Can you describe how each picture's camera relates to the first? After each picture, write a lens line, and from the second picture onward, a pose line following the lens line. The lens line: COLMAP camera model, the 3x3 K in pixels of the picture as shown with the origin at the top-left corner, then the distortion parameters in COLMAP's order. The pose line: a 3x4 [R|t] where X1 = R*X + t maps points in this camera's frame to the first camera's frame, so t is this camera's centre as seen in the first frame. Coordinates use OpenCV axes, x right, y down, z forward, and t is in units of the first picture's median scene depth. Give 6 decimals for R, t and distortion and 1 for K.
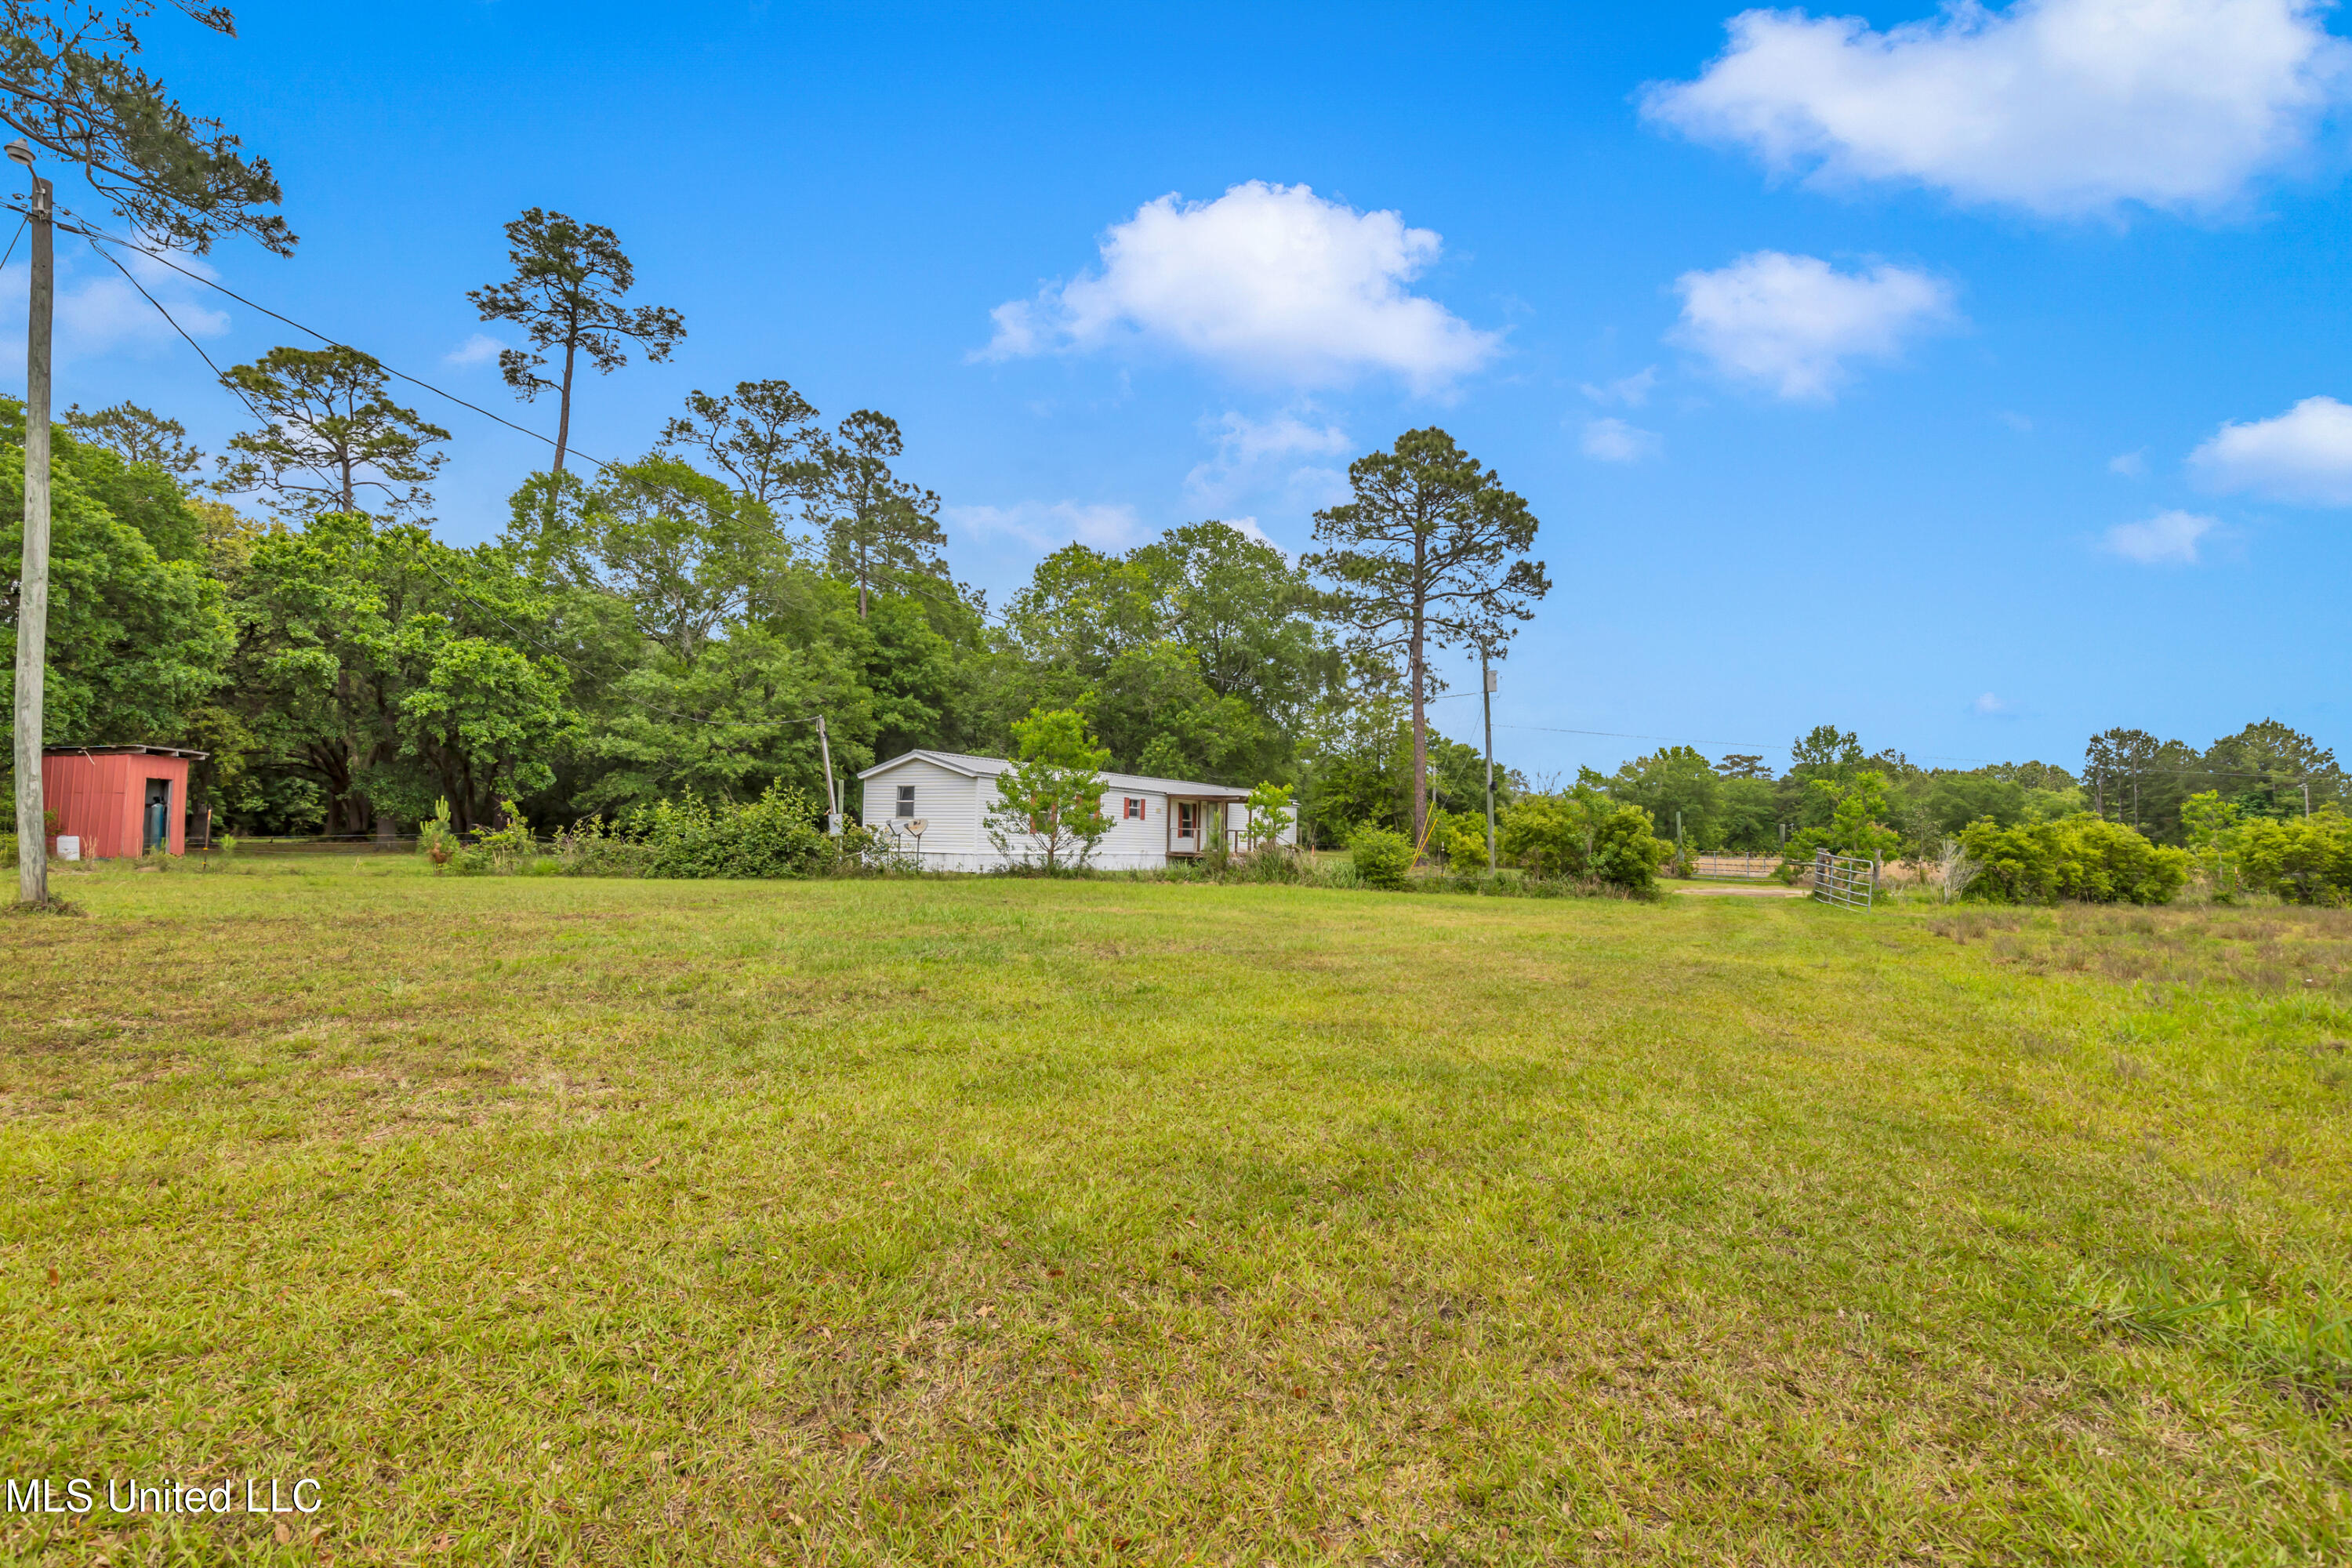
lens RADIAL K [[1067.9, 0, 1174.6], [0, 1067.9, 807.7], [0, 0, 1]] dist [0.001275, 0.001707]
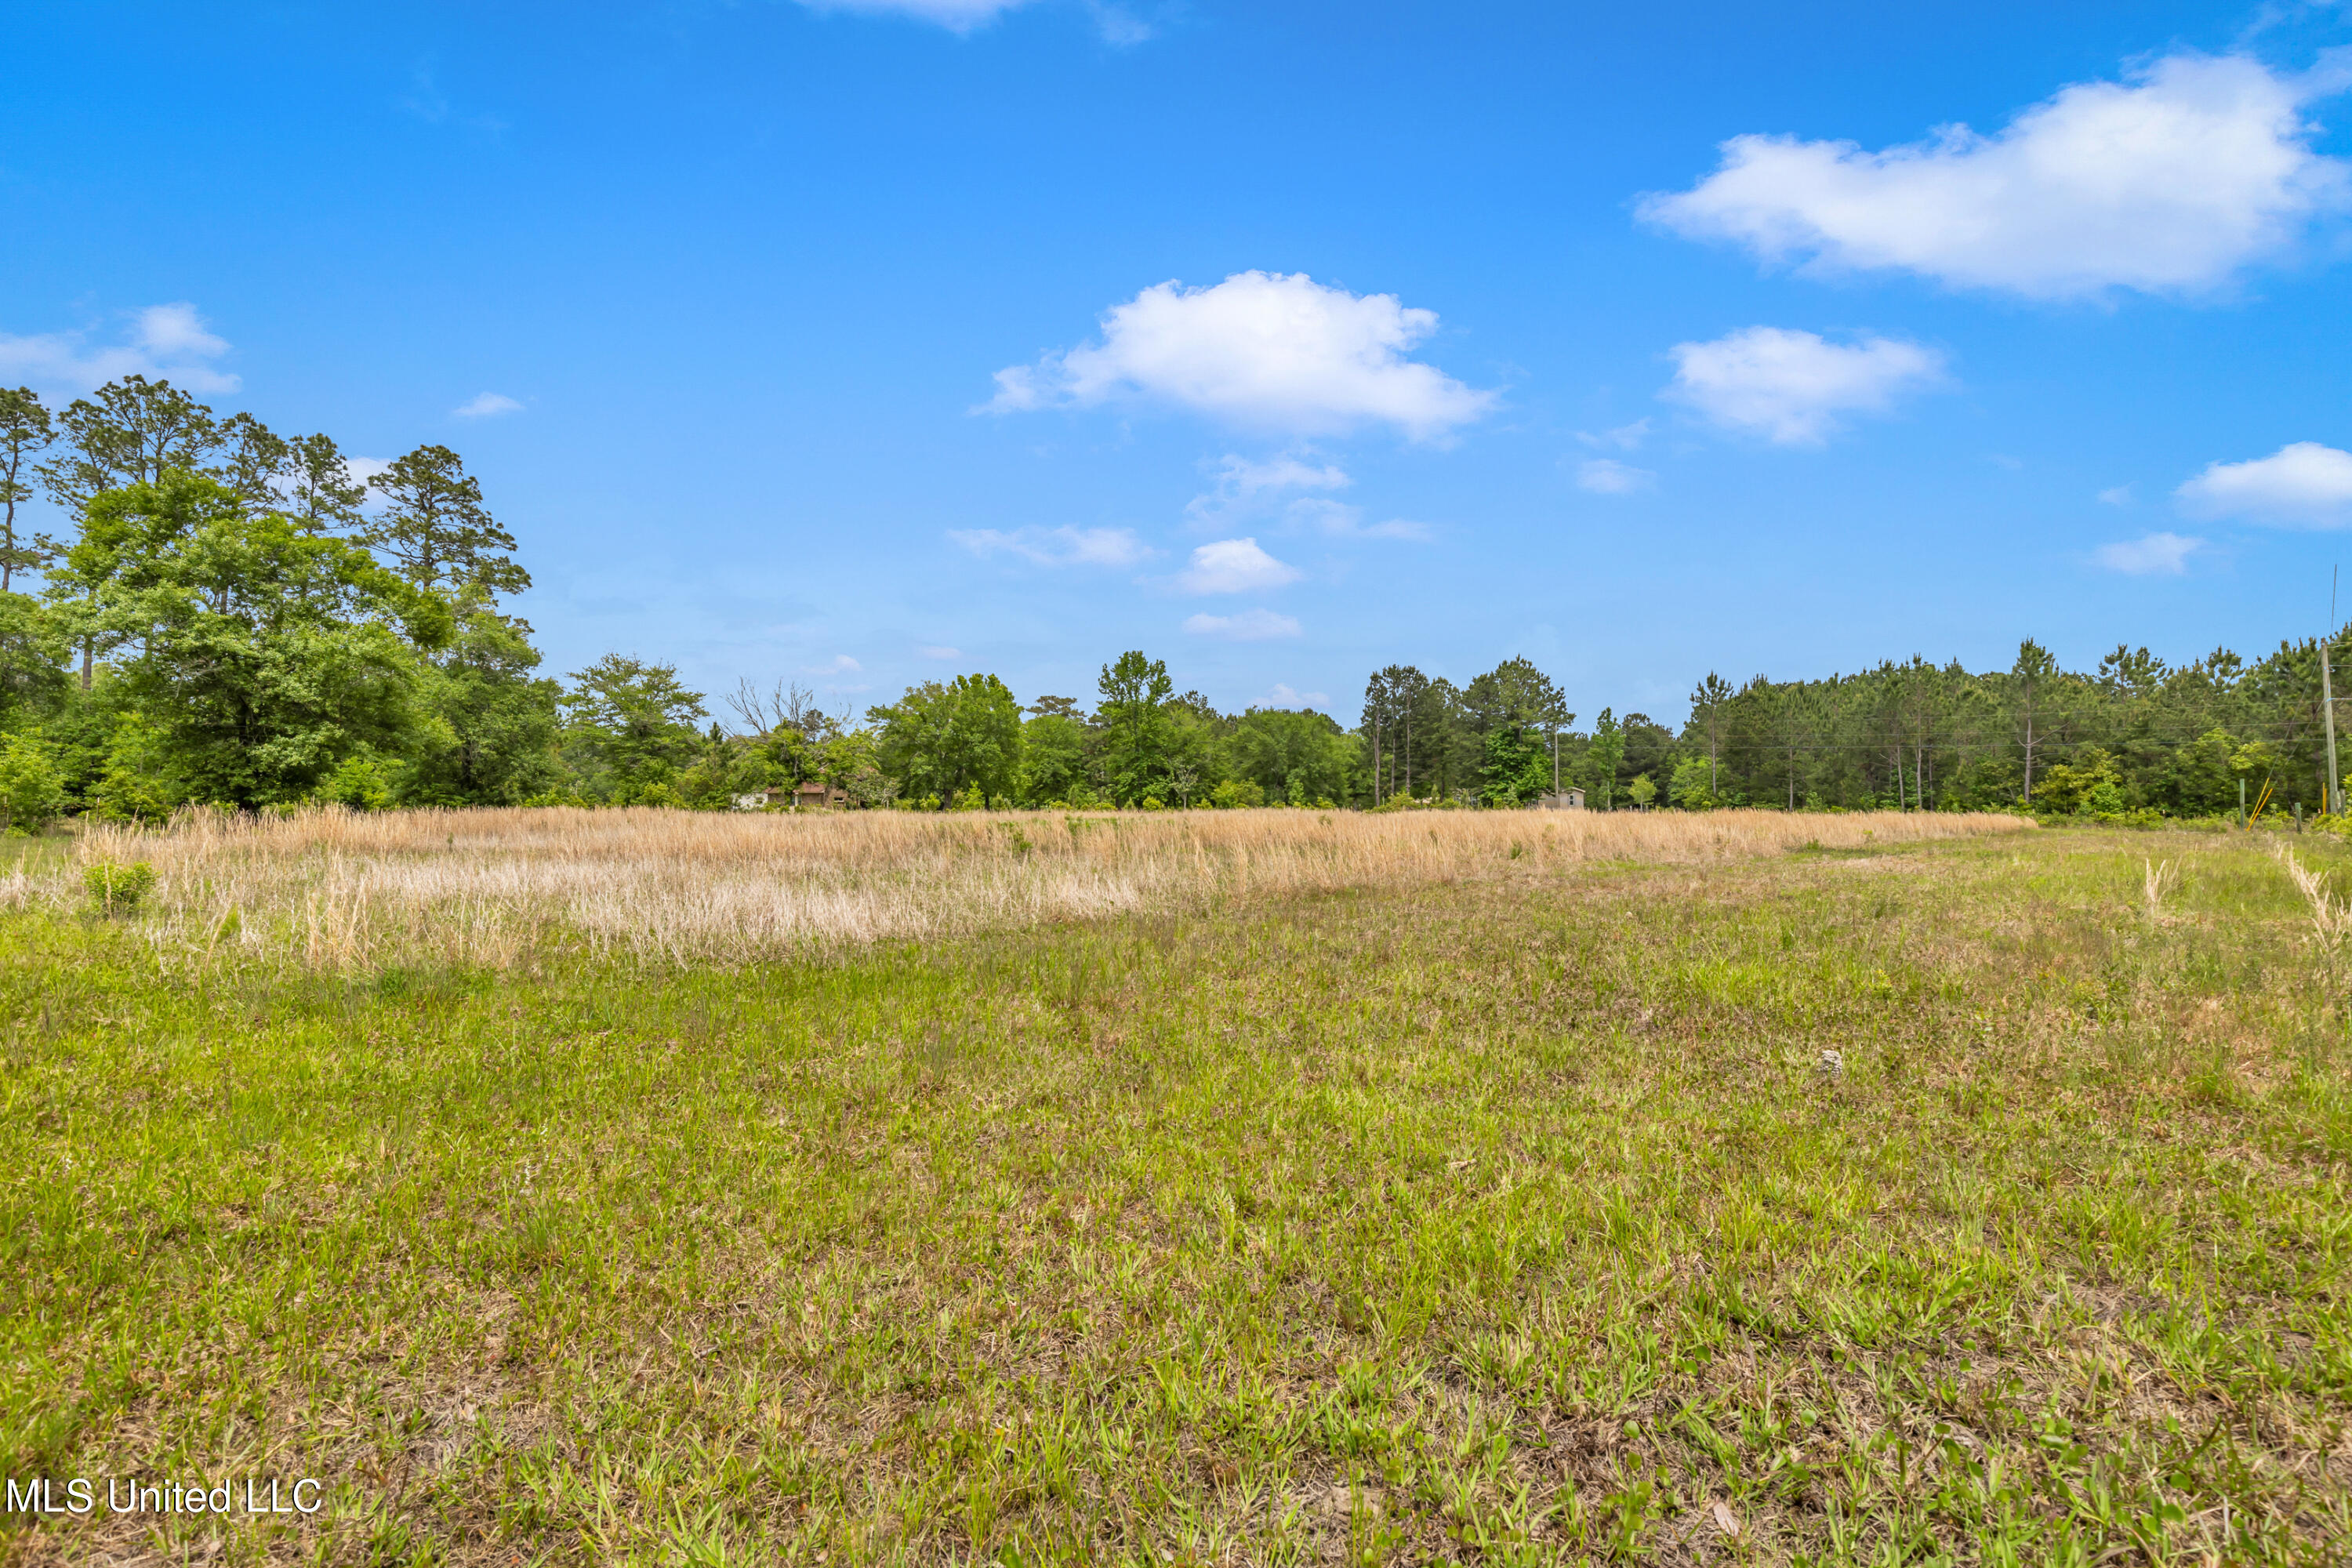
lens RADIAL K [[1067.9, 0, 1169.3], [0, 1067.9, 790.0], [0, 0, 1]] dist [0.001275, 0.001707]
pose [[0.836705, -0.012730, 0.547507, 0.161115], [-0.000282, 0.999720, 0.023674, 0.012108], [-0.547654, -0.019962, 0.836466, 0.262962]]
